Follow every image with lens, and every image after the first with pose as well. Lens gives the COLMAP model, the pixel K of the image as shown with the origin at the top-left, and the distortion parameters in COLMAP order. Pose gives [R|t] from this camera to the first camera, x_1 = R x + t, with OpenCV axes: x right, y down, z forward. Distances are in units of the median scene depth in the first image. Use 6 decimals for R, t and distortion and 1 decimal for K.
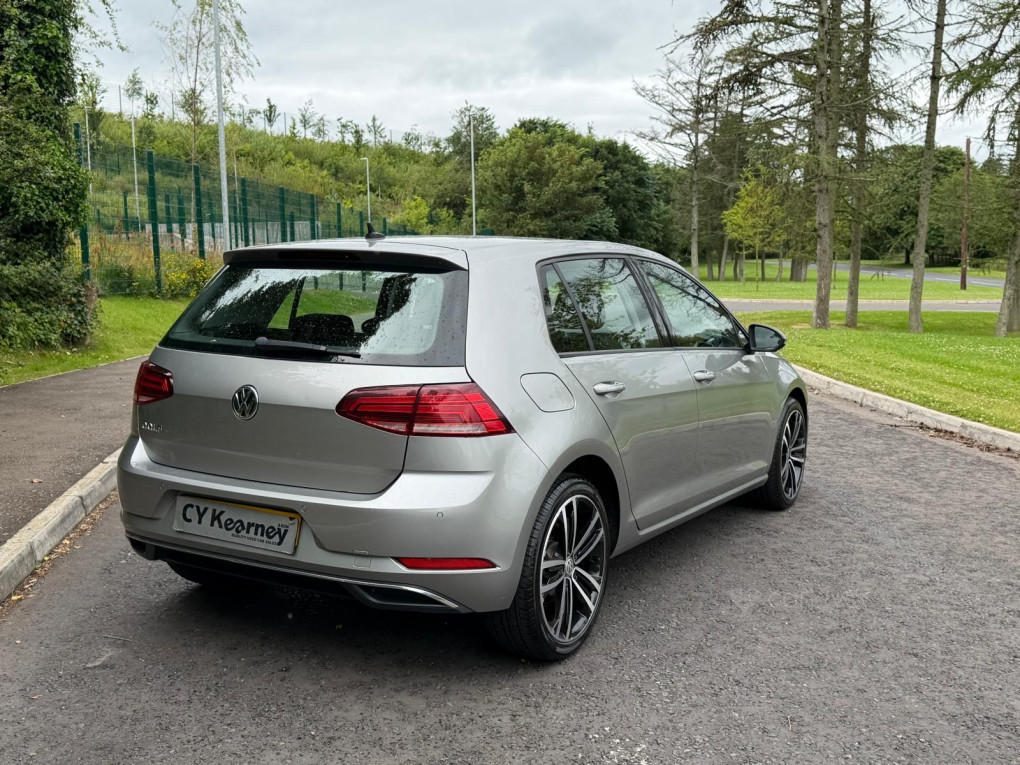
lens RADIAL K [[1019.2, 0, 510.0], [0, 1019.2, 382.5], [0, 0, 1]] dist [0.139445, -0.260690]
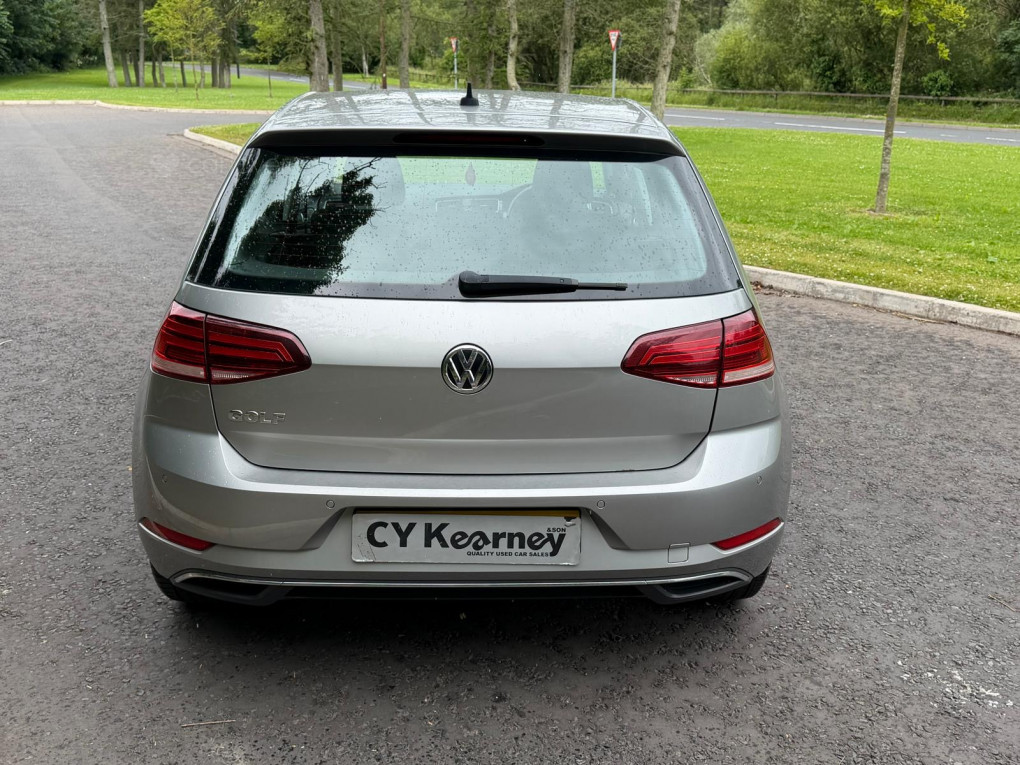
lens RADIAL K [[984.8, 0, 510.1], [0, 984.8, 388.9], [0, 0, 1]] dist [0.132446, -0.250352]
pose [[0.846646, -0.154209, 0.509323, -0.341827], [0.051832, 0.976439, 0.209477, -0.062473], [-0.529626, -0.150954, 0.834691, 0.255748]]
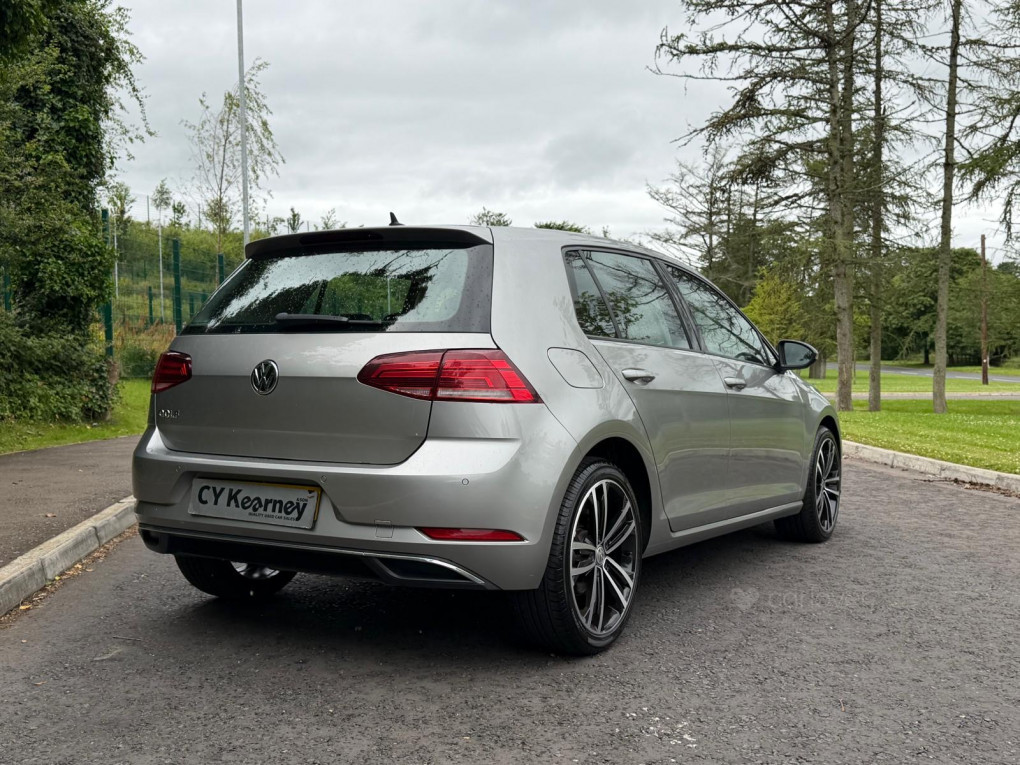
lens RADIAL K [[1020.4, 0, 508.2], [0, 1020.4, 386.2], [0, 0, 1]] dist [0.144816, -0.278680]
pose [[0.999788, -0.007251, -0.019278, -0.005192], [0.005342, 0.995238, -0.097328, 0.073930], [0.019892, 0.097204, 0.995066, 0.022170]]
